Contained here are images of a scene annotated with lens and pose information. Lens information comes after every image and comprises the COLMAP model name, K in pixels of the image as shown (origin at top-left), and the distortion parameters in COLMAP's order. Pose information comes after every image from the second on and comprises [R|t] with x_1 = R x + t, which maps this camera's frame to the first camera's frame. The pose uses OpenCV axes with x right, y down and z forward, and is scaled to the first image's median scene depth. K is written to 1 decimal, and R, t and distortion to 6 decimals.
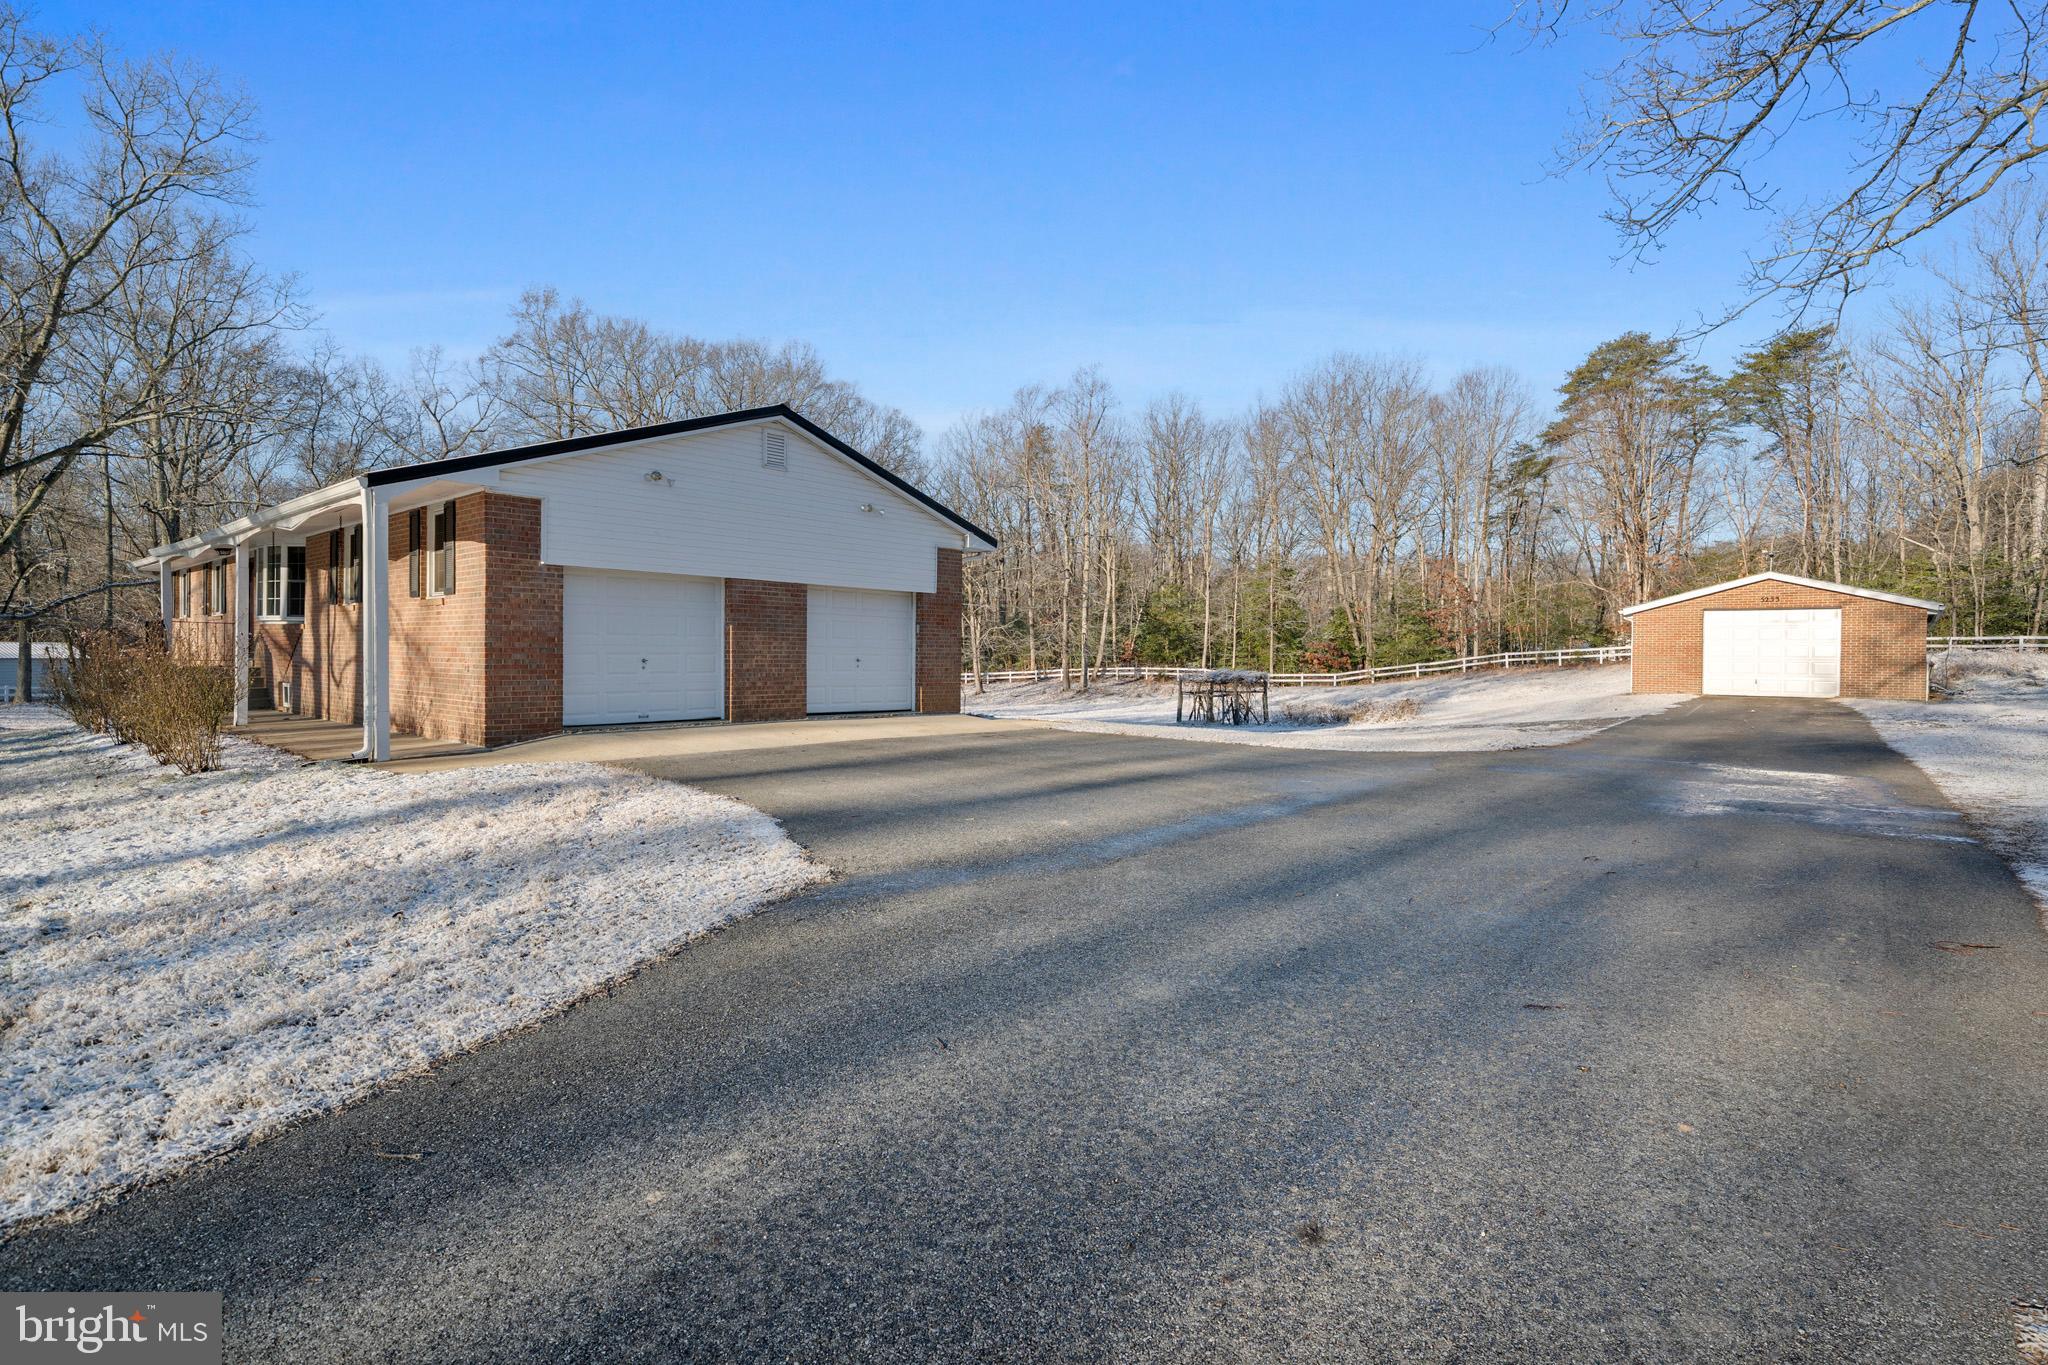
lens RADIAL K [[991.0, 0, 1026.3], [0, 991.0, 664.3], [0, 0, 1]] dist [0.001534, 0.000169]
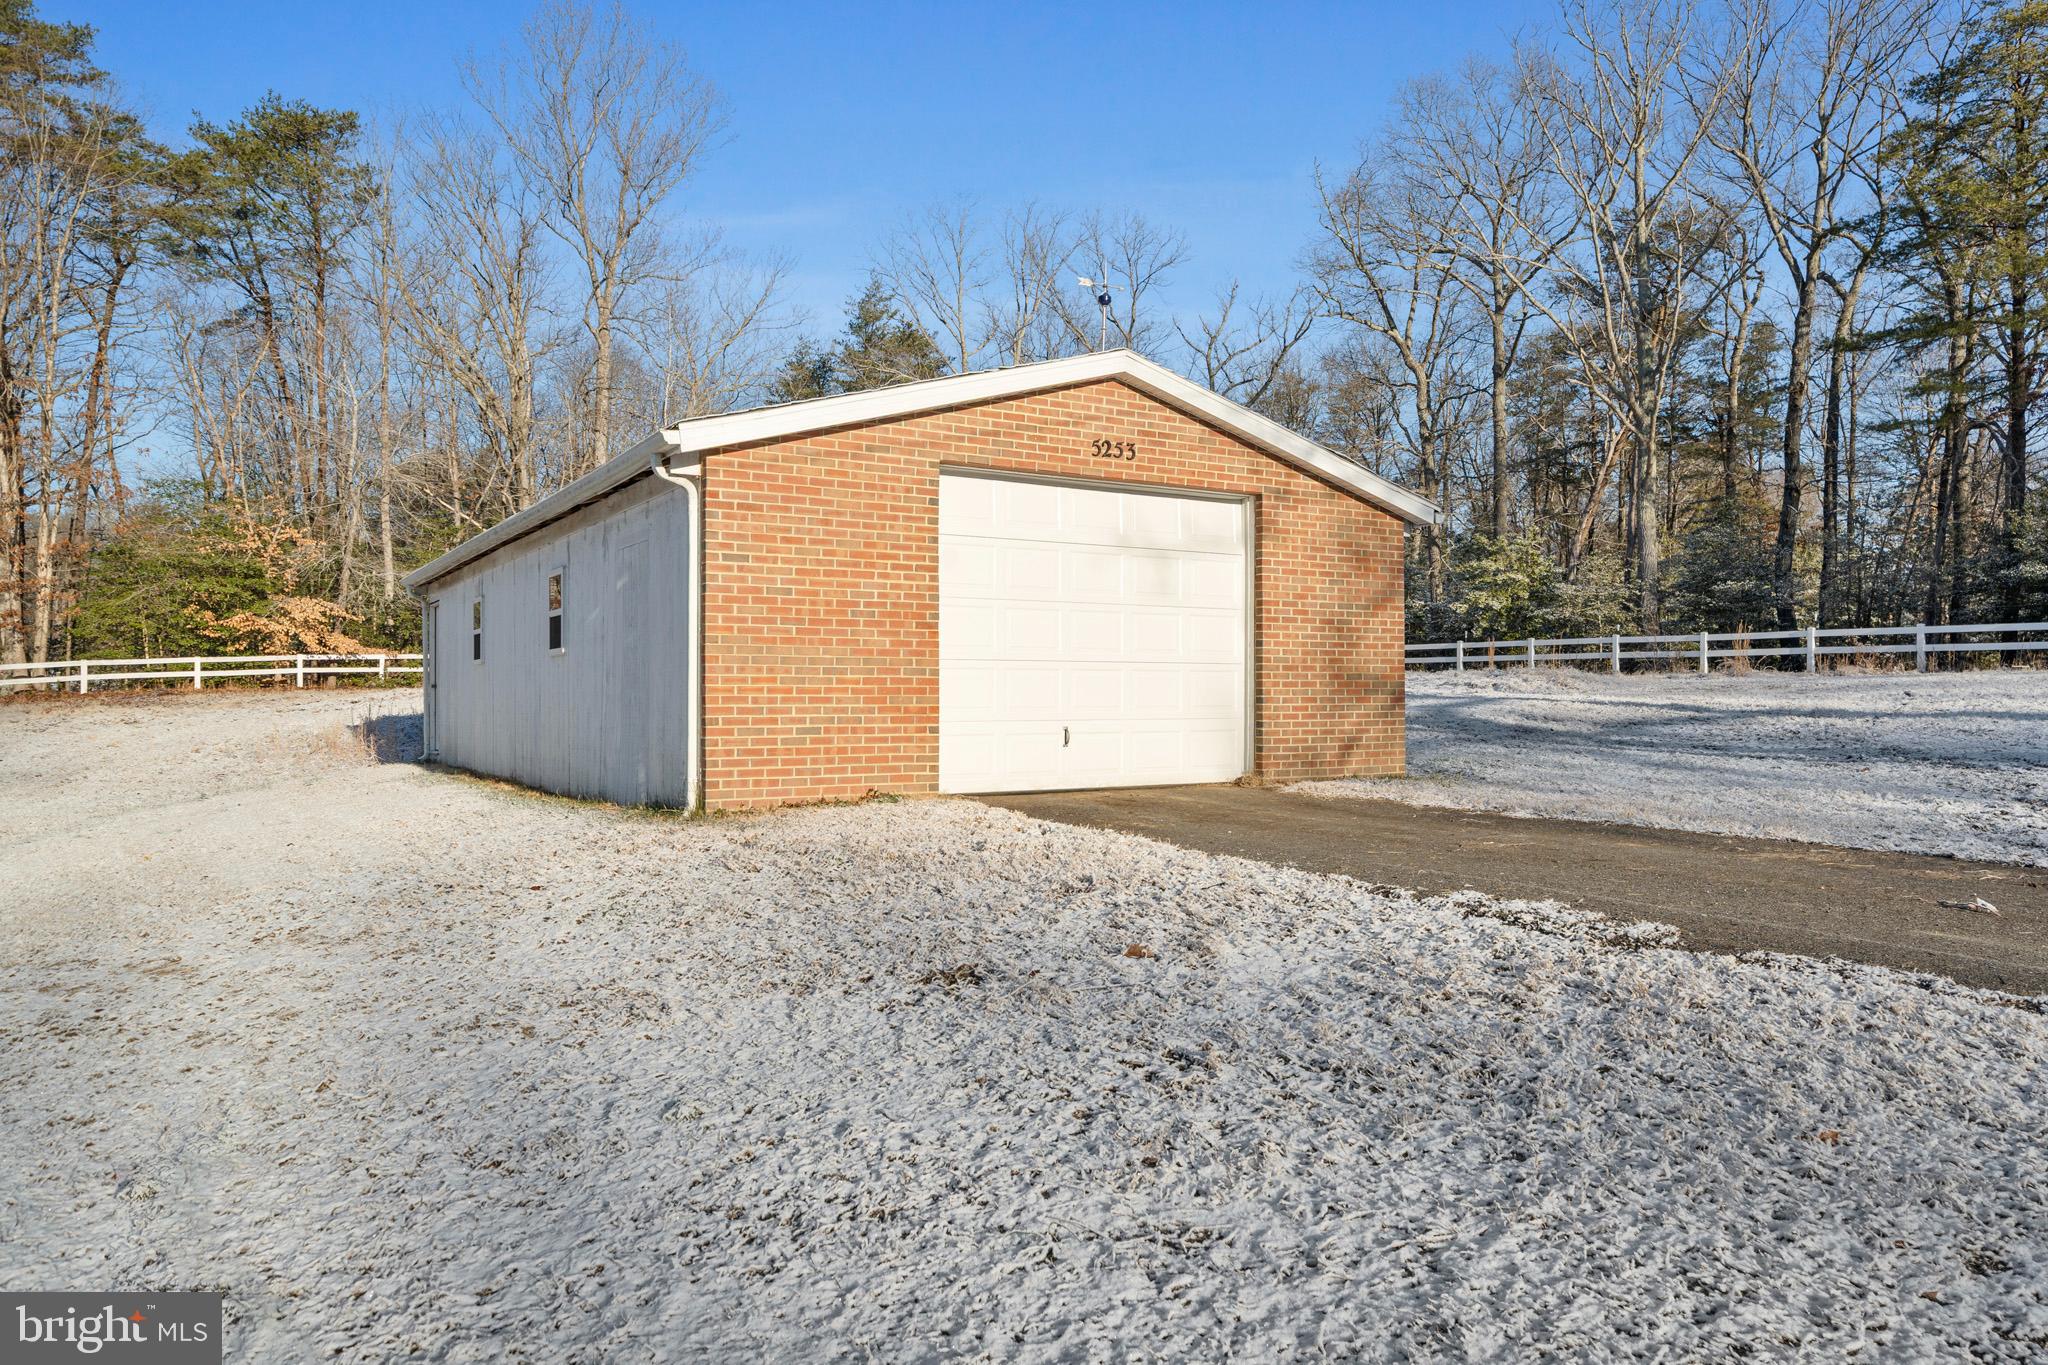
lens RADIAL K [[1339.9, 0, 1024.0], [0, 1339.9, 682.5], [0, 0, 1]] dist [0.001795, 0.000134]
pose [[0.274769, 0.000384, 0.961510, 0.151489], [0.019645, 0.999789, -0.006013, 0.001910], [-0.961309, 0.020541, 0.274704, 0.384540]]
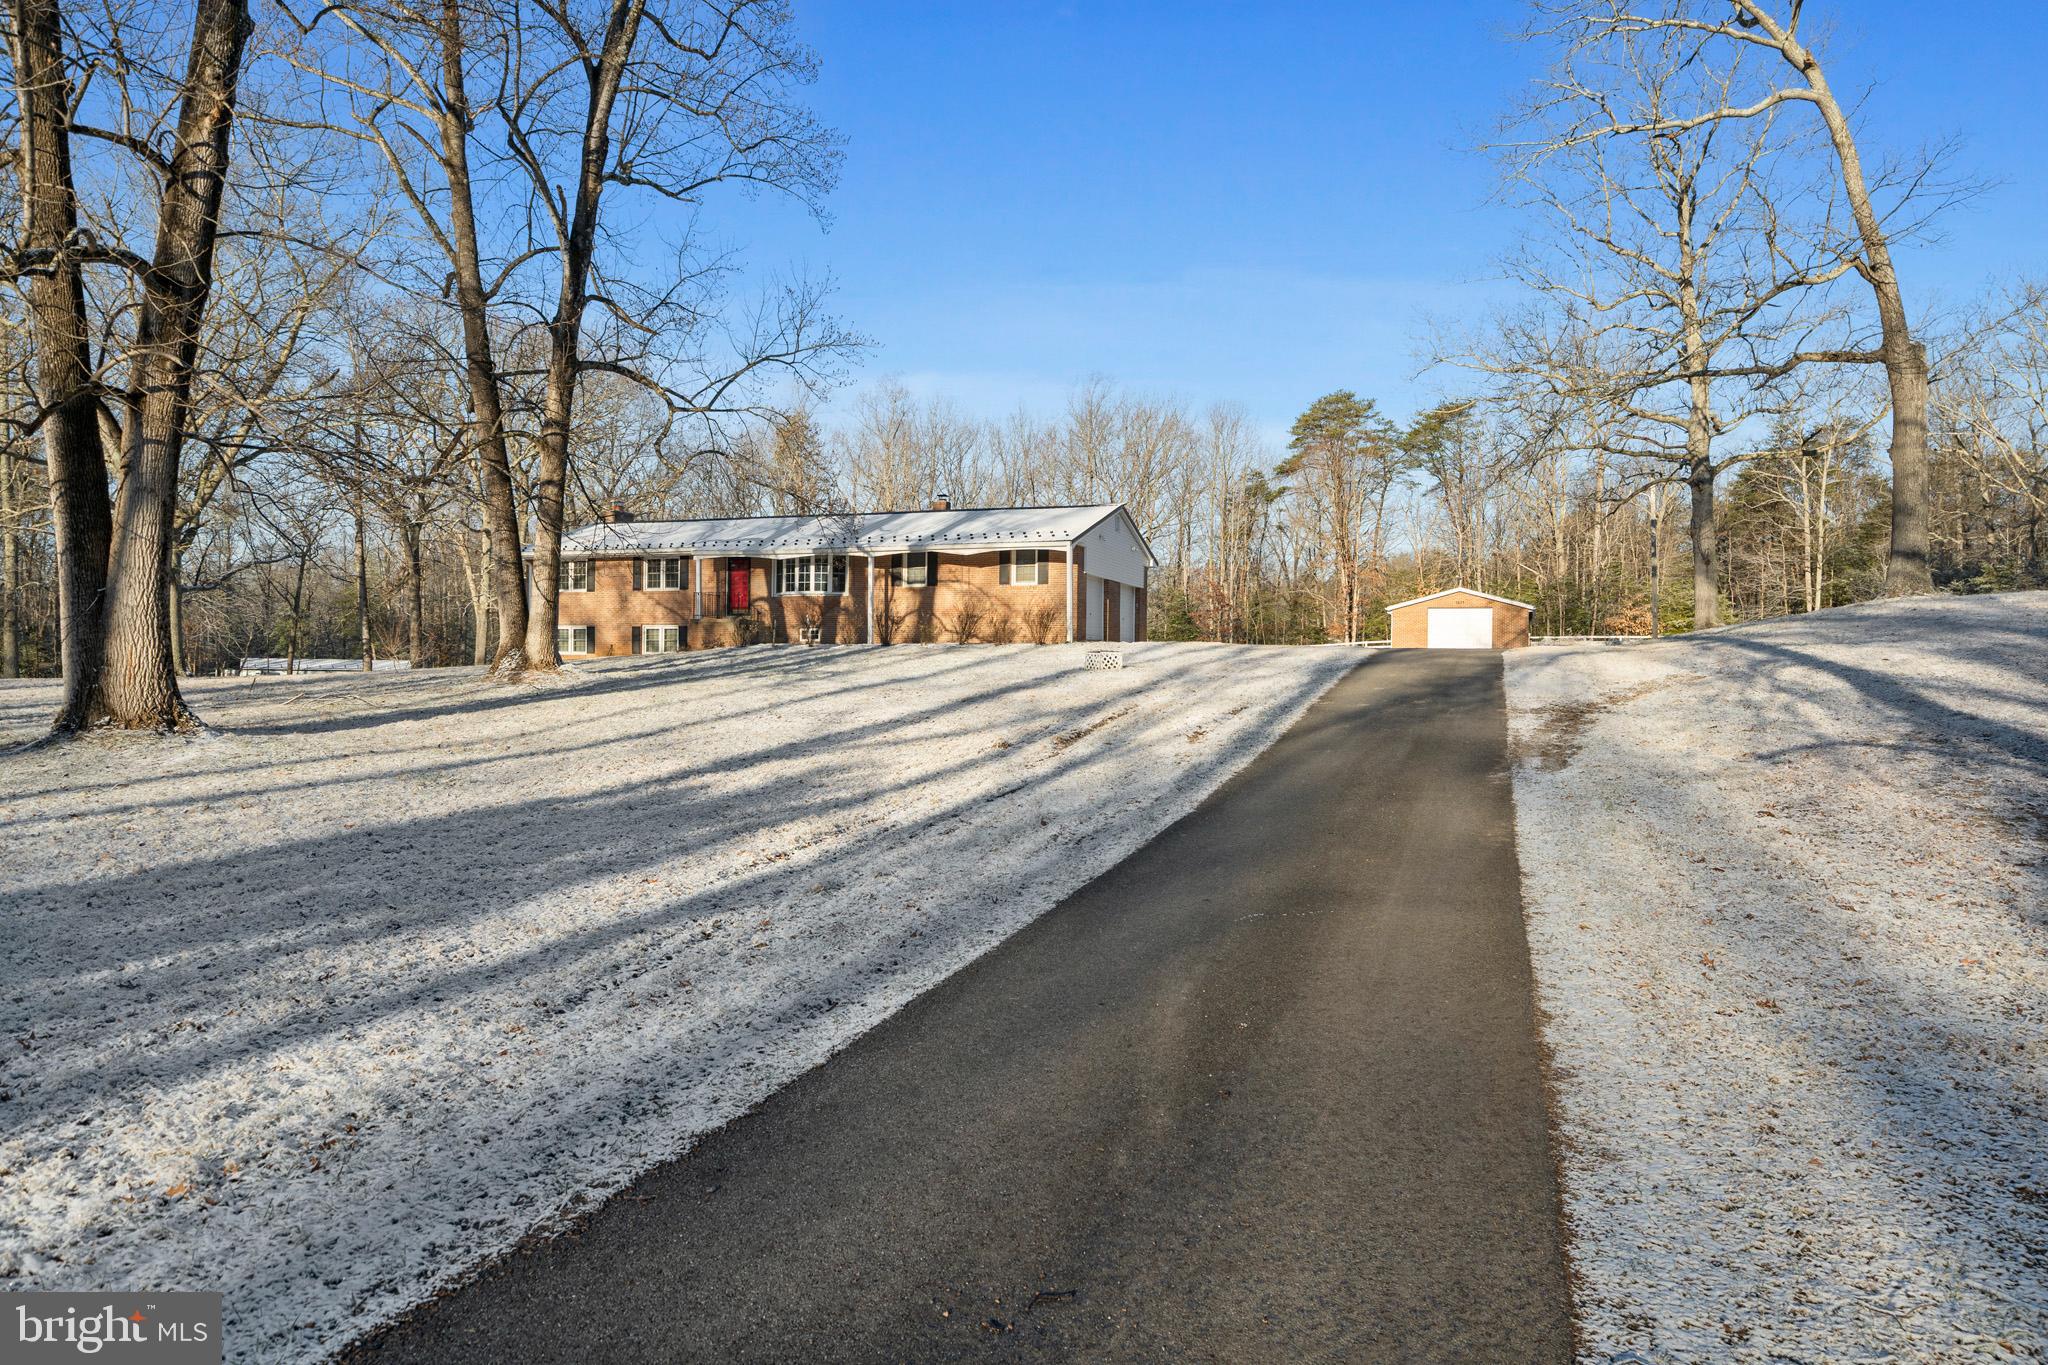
lens RADIAL K [[1318.1, 0, 1024.0], [0, 1318.1, 682.5], [0, 0, 1]] dist [-0.000681, 0.000042]
pose [[0.934217, -0.001894, 0.356701, -0.347215], [0.004144, 0.999976, -0.005544, 0.037097], [-0.356682, 0.006657, 0.934202, -0.391291]]
